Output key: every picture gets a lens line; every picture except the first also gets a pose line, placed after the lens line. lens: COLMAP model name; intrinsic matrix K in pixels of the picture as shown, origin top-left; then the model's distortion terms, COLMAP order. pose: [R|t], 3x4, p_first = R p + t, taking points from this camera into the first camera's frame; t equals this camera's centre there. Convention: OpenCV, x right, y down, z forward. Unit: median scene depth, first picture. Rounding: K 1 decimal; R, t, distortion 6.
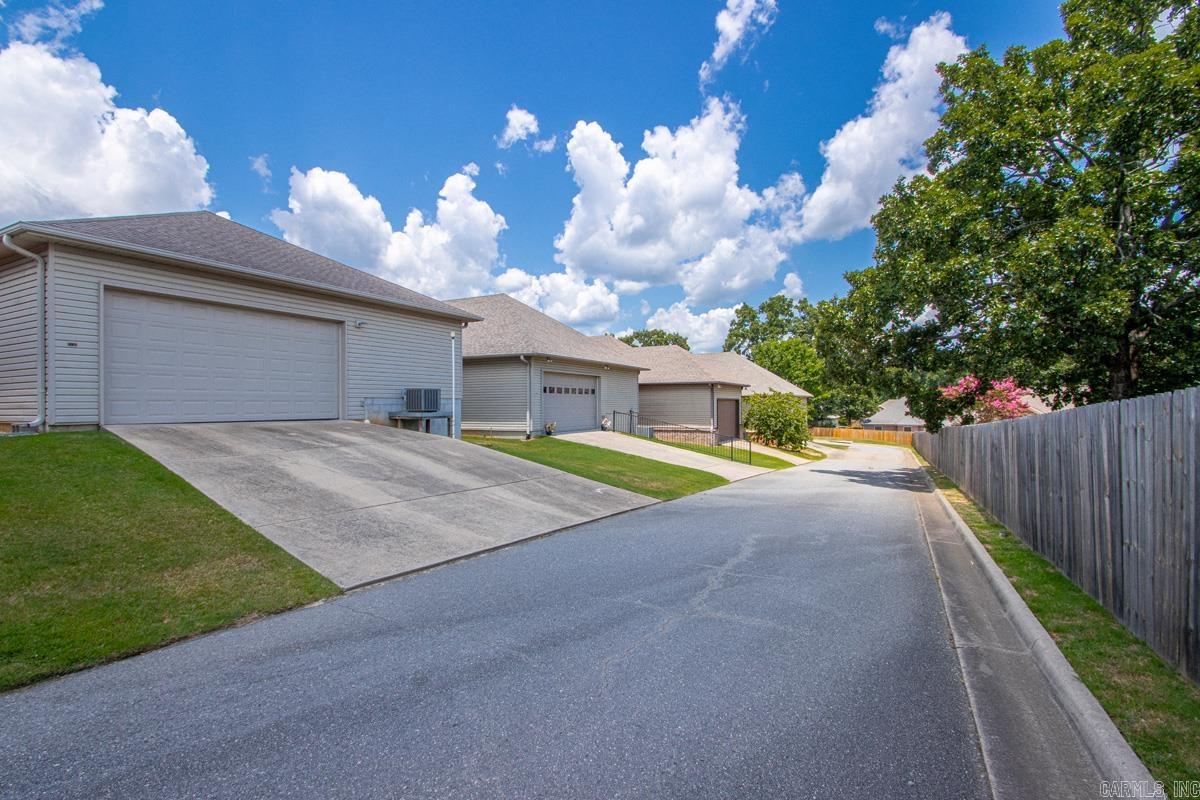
lens RADIAL K [[561.4, 0, 591.3], [0, 561.4, 400.0], [0, 0, 1]] dist [0.033951, -0.018218]
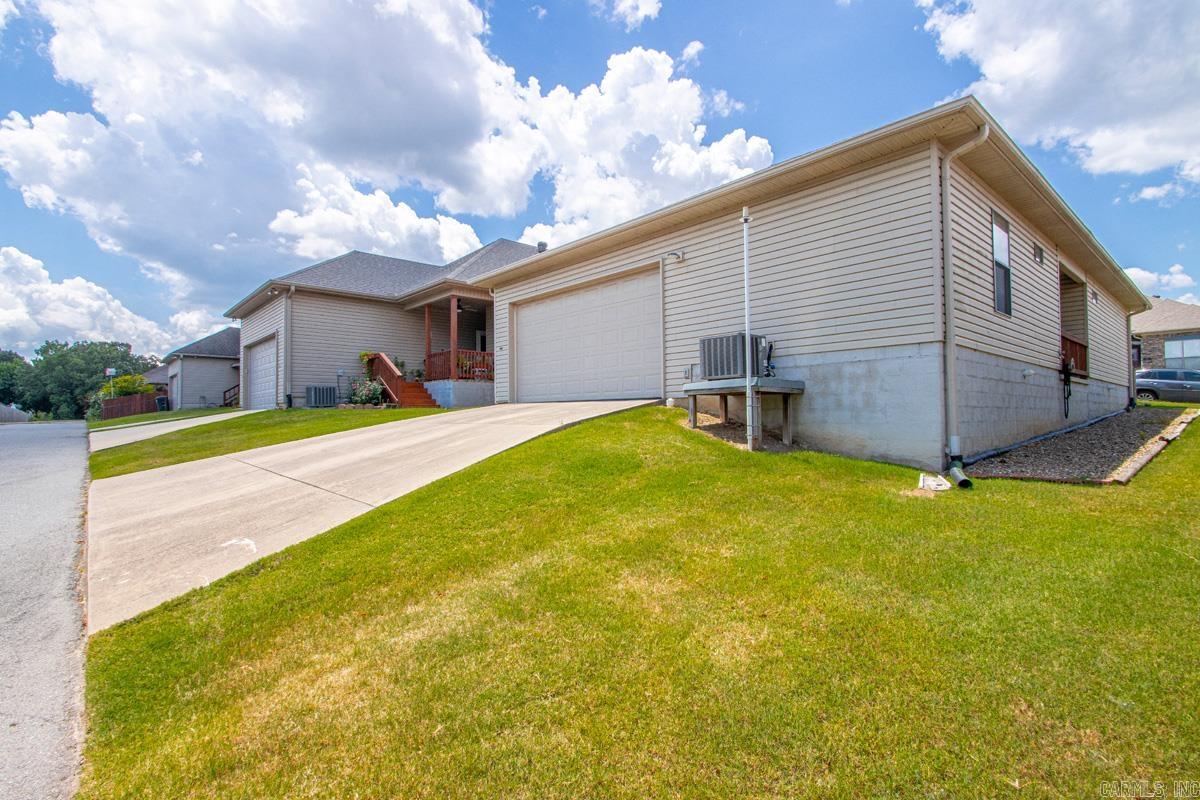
lens RADIAL K [[561.4, 0, 591.3], [0, 561.4, 400.0], [0, 0, 1]] dist [0.033951, -0.018218]
pose [[-0.337565, -0.018275, -0.941125, 0.183786], [0.019307, 0.999467, -0.026333, 0.037357], [0.941104, -0.027059, -0.337032, 0.789840]]
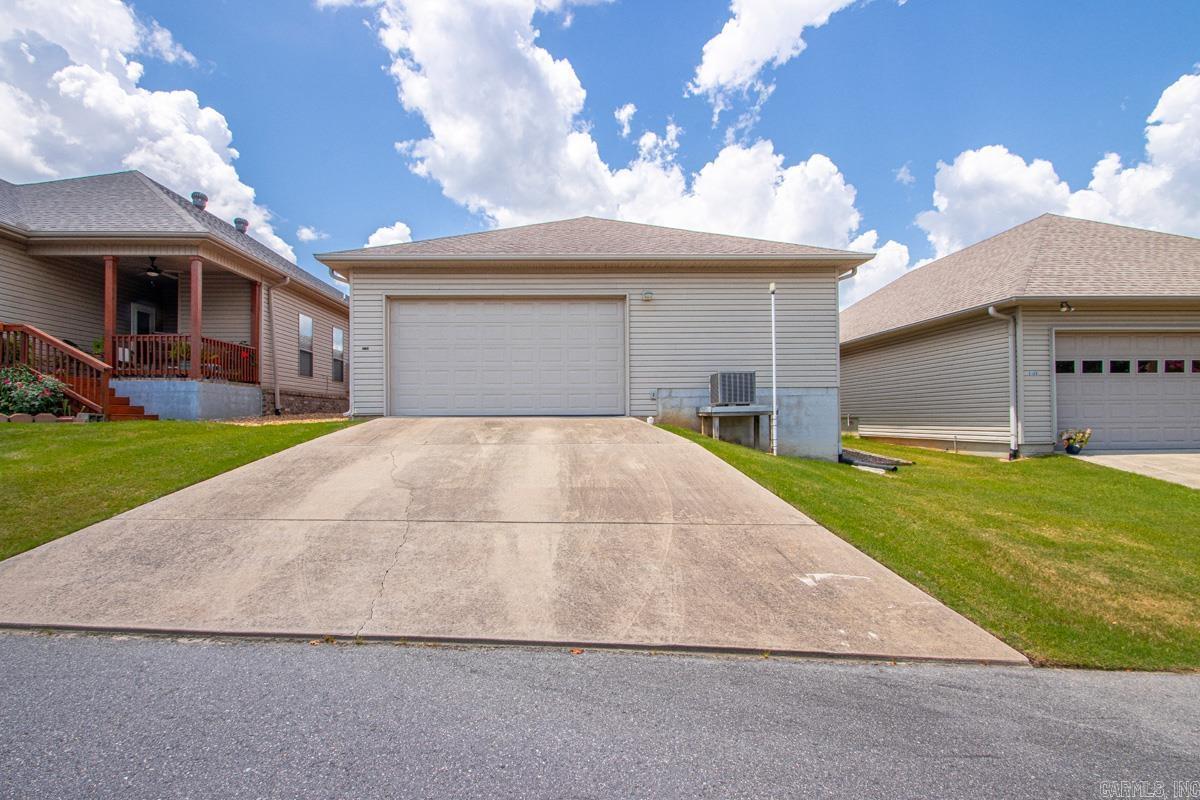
lens RADIAL K [[566.4, 0, 566.3], [0, 566.4, 415.4], [0, 0, 1]] dist [0.024623, -0.019660]
pose [[0.494295, -0.002843, -0.869290, 0.160738], [0.012541, 0.999914, 0.003861, 0.020615], [0.869204, -0.012810, 0.494288, 0.354765]]
